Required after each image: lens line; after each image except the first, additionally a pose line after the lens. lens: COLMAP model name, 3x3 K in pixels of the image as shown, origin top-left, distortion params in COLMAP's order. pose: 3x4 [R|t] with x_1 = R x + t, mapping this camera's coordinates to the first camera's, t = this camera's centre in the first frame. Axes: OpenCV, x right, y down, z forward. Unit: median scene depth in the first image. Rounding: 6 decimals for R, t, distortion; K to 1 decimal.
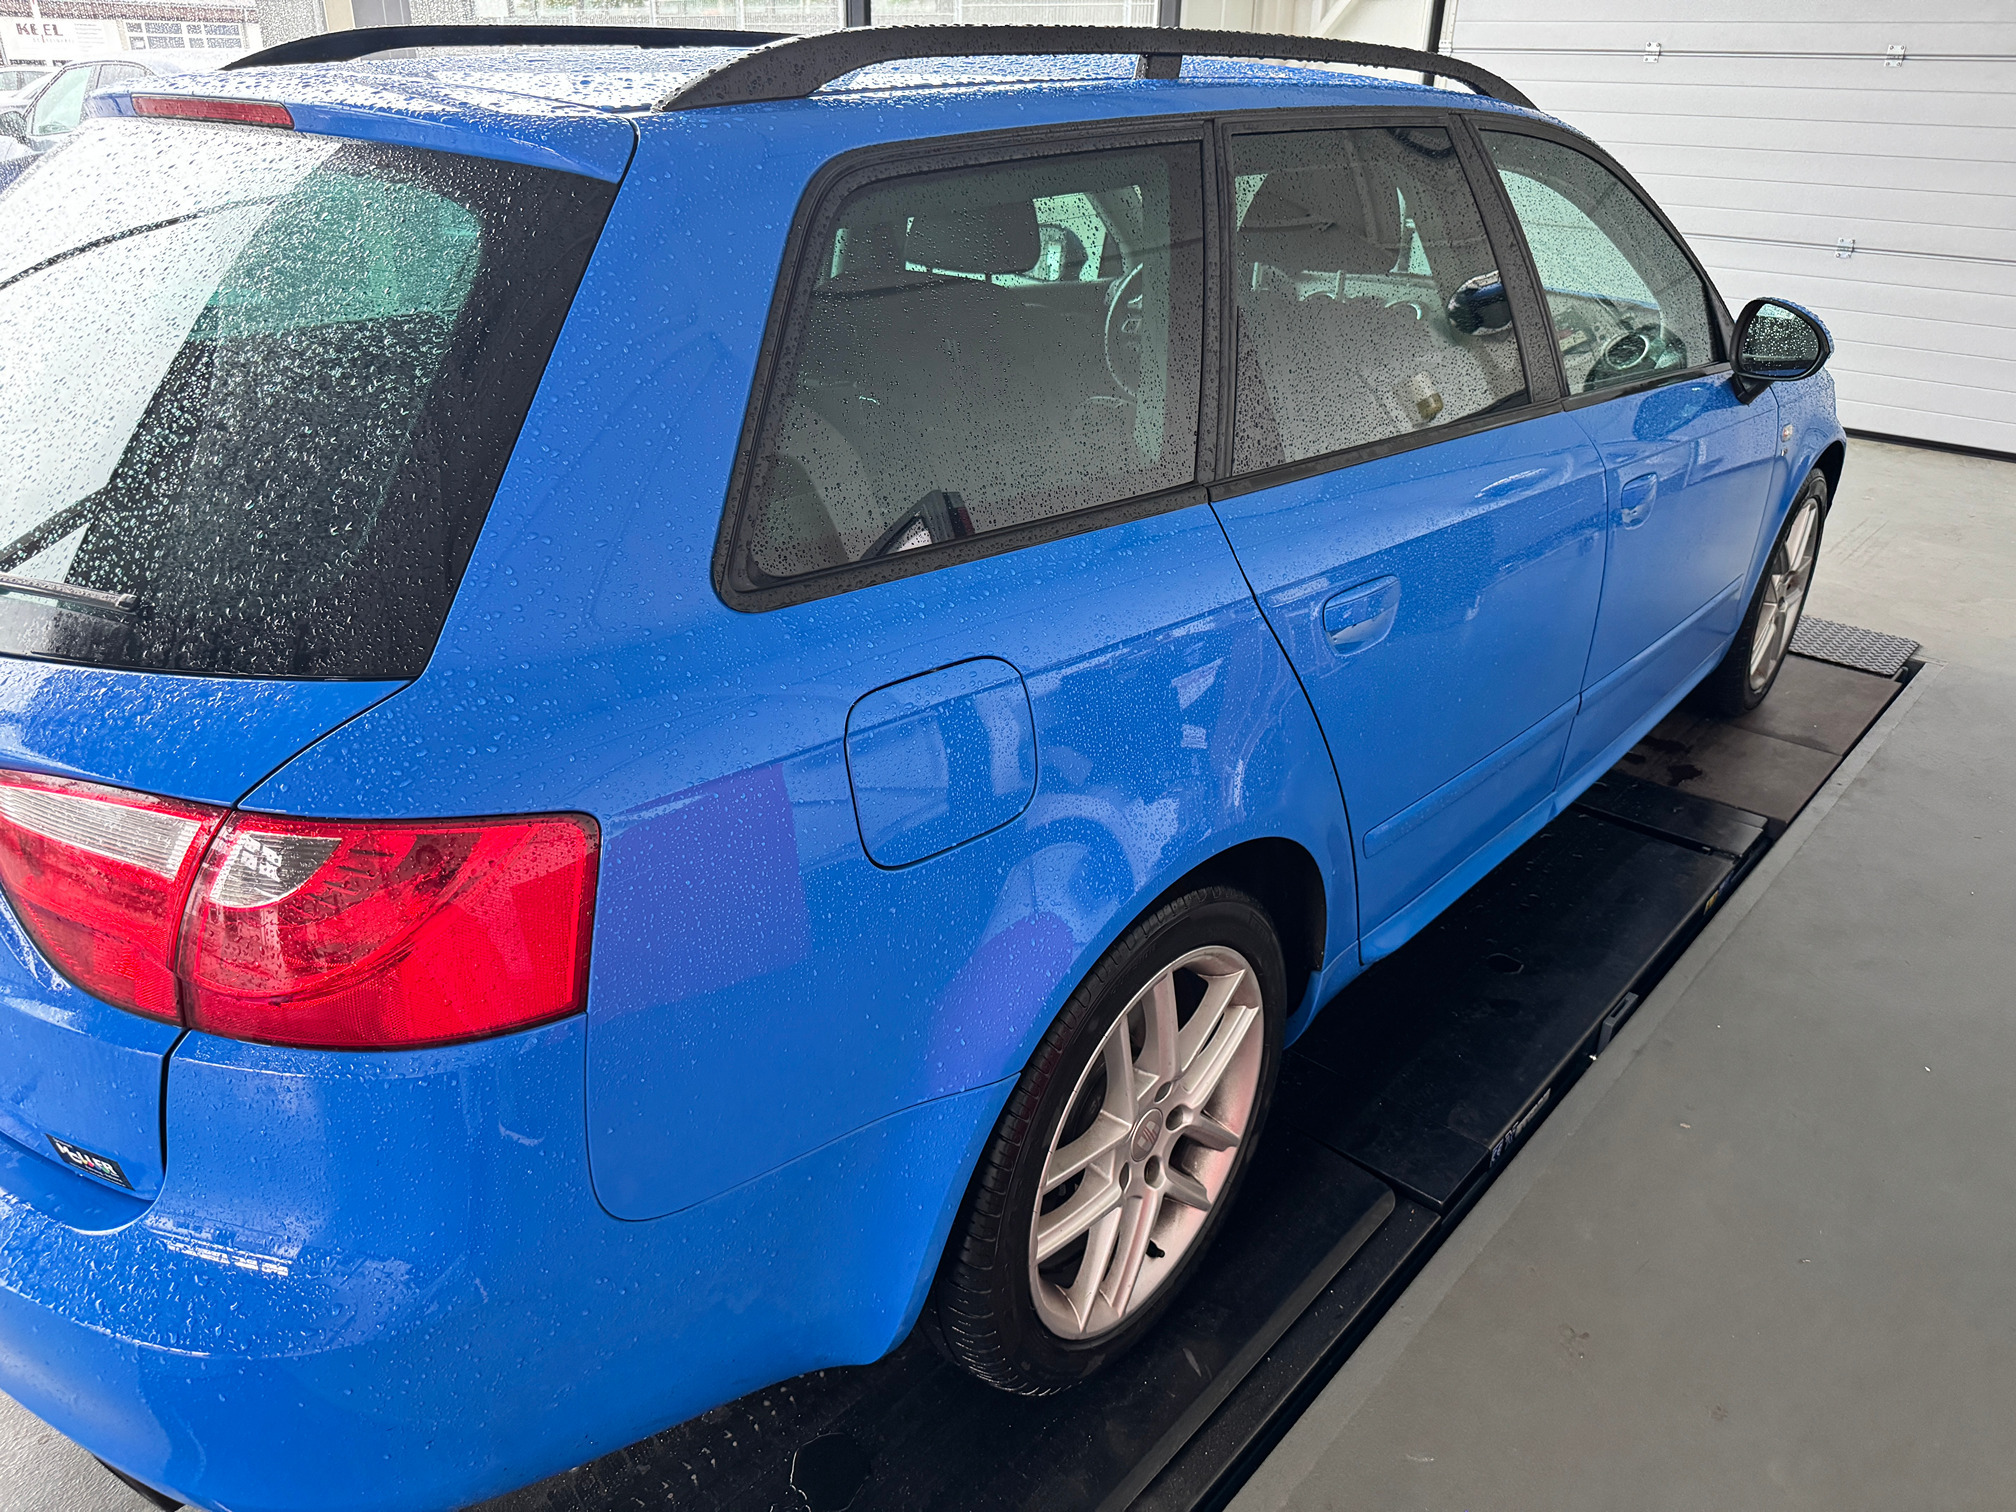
lens RADIAL K [[1423.9, 0, 1002.5], [0, 1423.9, 753.9], [0, 0, 1]] dist [0.044253, -0.059536]
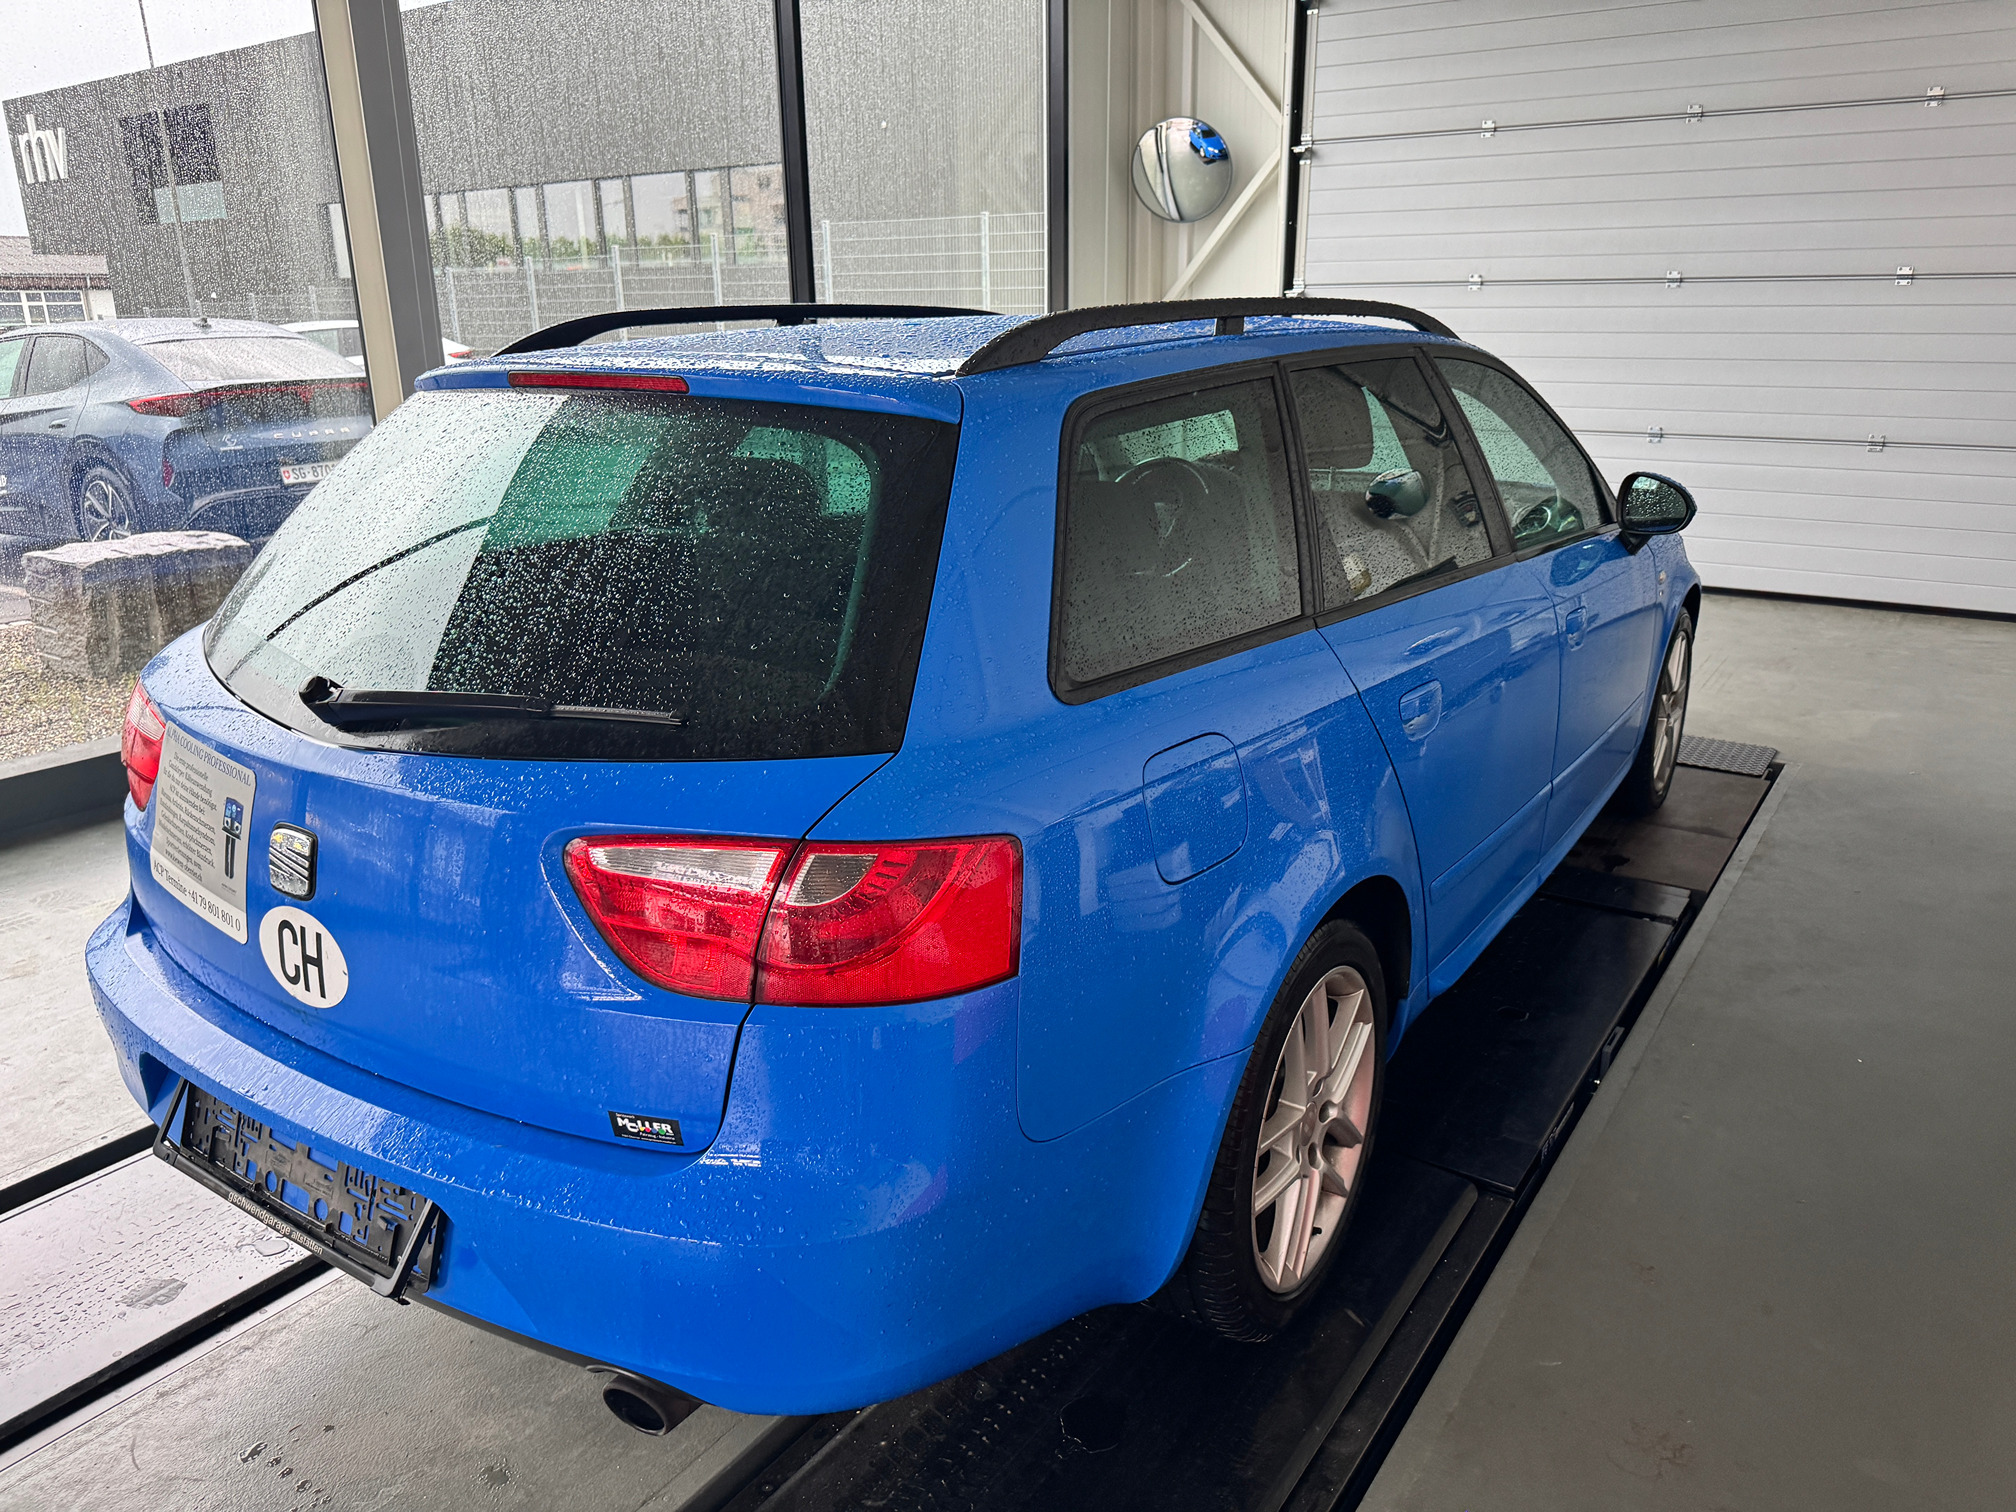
lens RADIAL K [[1423.9, 0, 1016.6], [0, 1423.9, 761.5], [0, 0, 1]] dist [0.044253, -0.059536]
pose [[0.992459, -0.066340, 0.103073, -0.211401], [0.079785, 0.987990, -0.132329, 0.077306], [-0.093056, 0.139555, 0.985832, -0.214831]]
